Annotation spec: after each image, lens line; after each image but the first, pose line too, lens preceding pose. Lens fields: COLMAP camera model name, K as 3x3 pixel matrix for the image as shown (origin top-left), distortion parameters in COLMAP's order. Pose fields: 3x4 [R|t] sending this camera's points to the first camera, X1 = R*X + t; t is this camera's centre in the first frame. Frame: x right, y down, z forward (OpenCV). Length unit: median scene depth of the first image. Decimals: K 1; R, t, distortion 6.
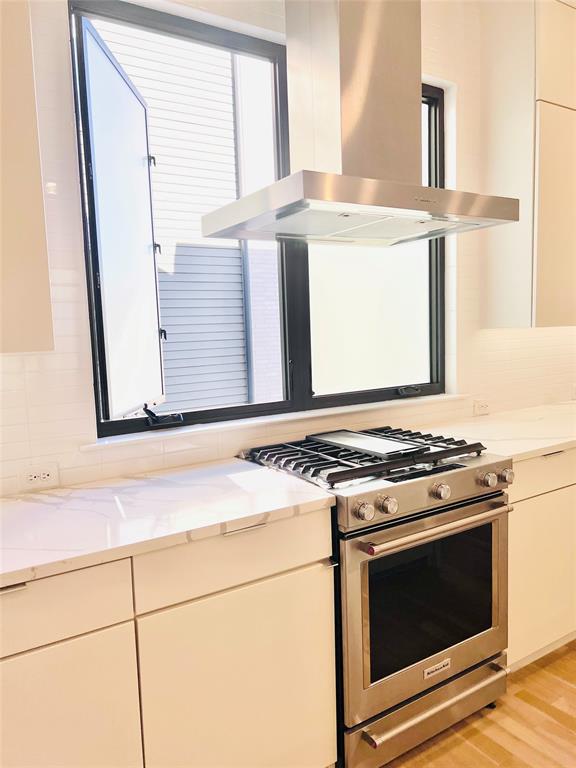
lens RADIAL K [[584.4, 0, 271.2], [0, 584.4, 383.0], [0, 0, 1]] dist [0.042893, 0.000282]
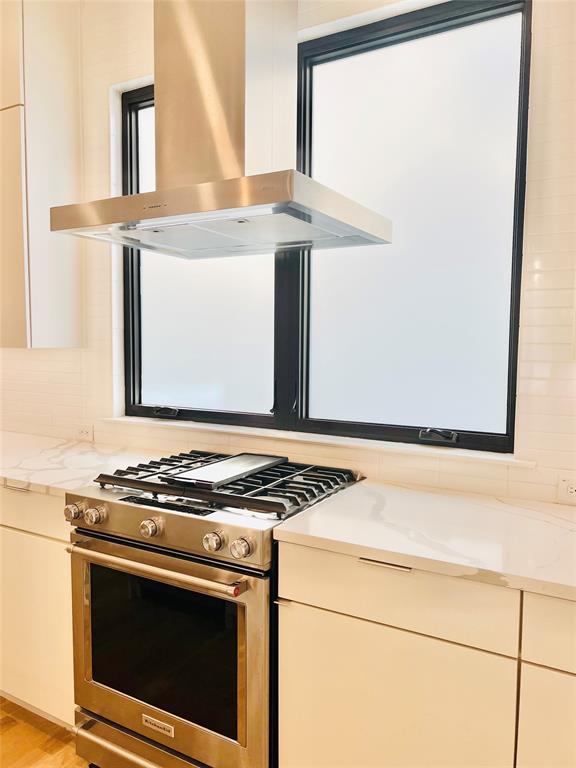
lens RADIAL K [[584.4, 0, 271.2], [0, 584.4, 383.0], [0, 0, 1]] dist [0.042893, 0.000282]
pose [[0.457007, 0.104967, -0.883248, 1.115879], [-0.107821, 0.992227, 0.062130, -0.107962], [0.882904, 0.066839, 0.464772, 0.709823]]
